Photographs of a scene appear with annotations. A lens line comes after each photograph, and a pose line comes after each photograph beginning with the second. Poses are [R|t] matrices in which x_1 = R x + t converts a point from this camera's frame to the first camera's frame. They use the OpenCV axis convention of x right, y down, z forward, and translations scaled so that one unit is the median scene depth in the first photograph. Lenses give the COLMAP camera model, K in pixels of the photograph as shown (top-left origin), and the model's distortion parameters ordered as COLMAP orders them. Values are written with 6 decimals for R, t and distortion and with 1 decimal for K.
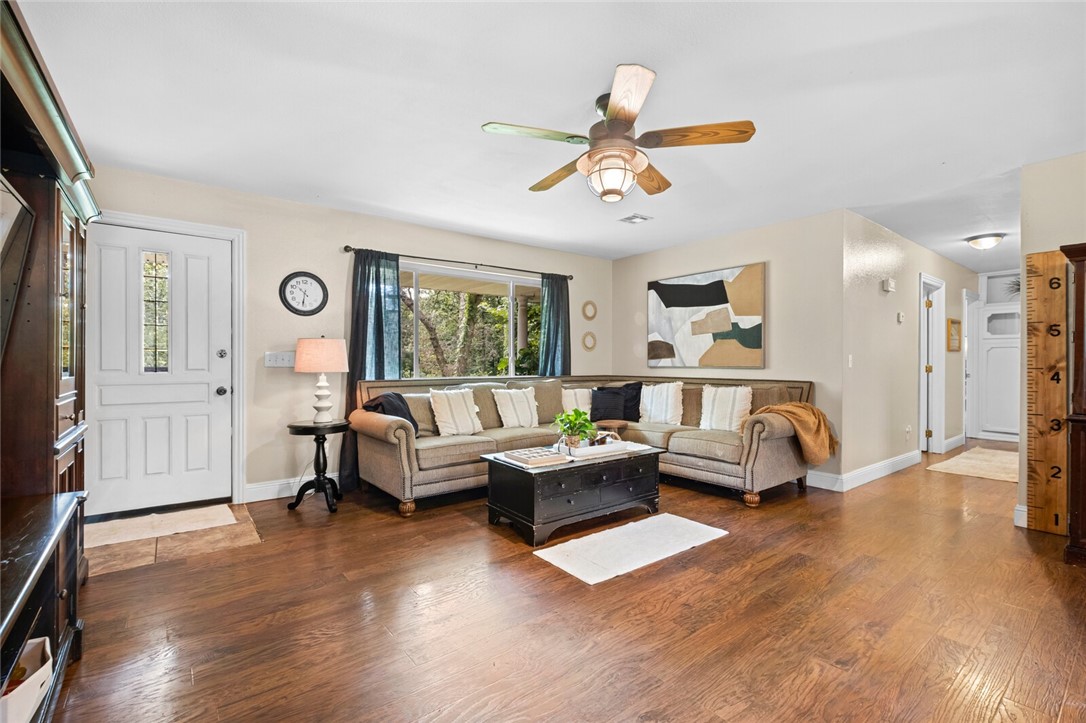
lens RADIAL K [[478.4, 0, 543.0], [0, 478.4, 361.5], [0, 0, 1]] dist [-0.000536, -0.000437]
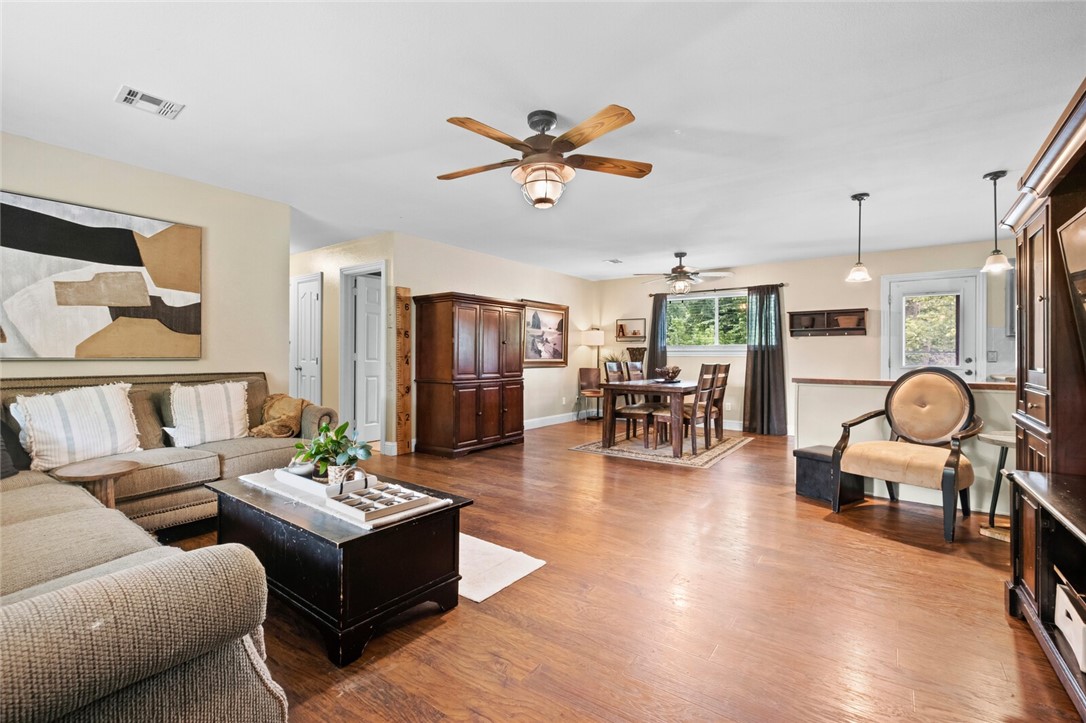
lens RADIAL K [[481.1, 0, 541.8], [0, 481.1, 355.3], [0, 0, 1]] dist [-0.000633, -0.000181]
pose [[-0.277613, -0.001926, 0.960691, -0.488241], [-0.004769, 0.999988, 0.000627, 0.004302], [-0.960681, -0.004408, -0.277619, 0.696572]]
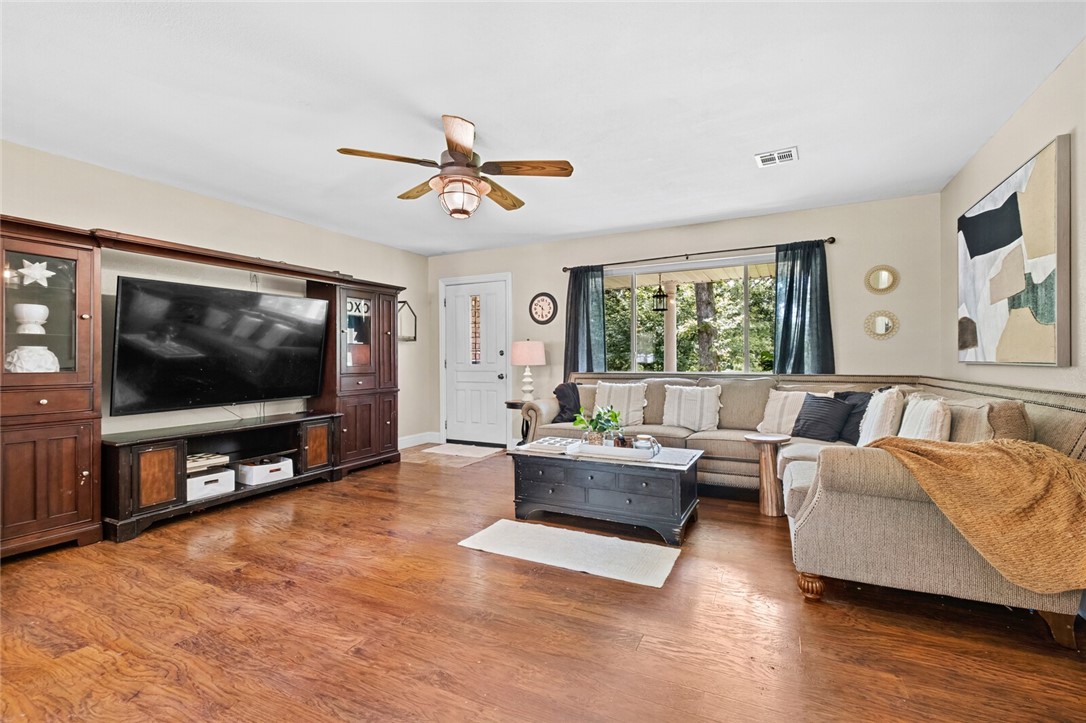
lens RADIAL K [[481.1, 0, 541.8], [0, 481.1, 355.3], [0, 0, 1]] dist [-0.000633, -0.000181]
pose [[0.435008, -0.010326, -0.900368, 0.679810], [0.007903, 0.999940, -0.007649, 0.003689], [0.900392, -0.003789, 0.435063, 0.357506]]
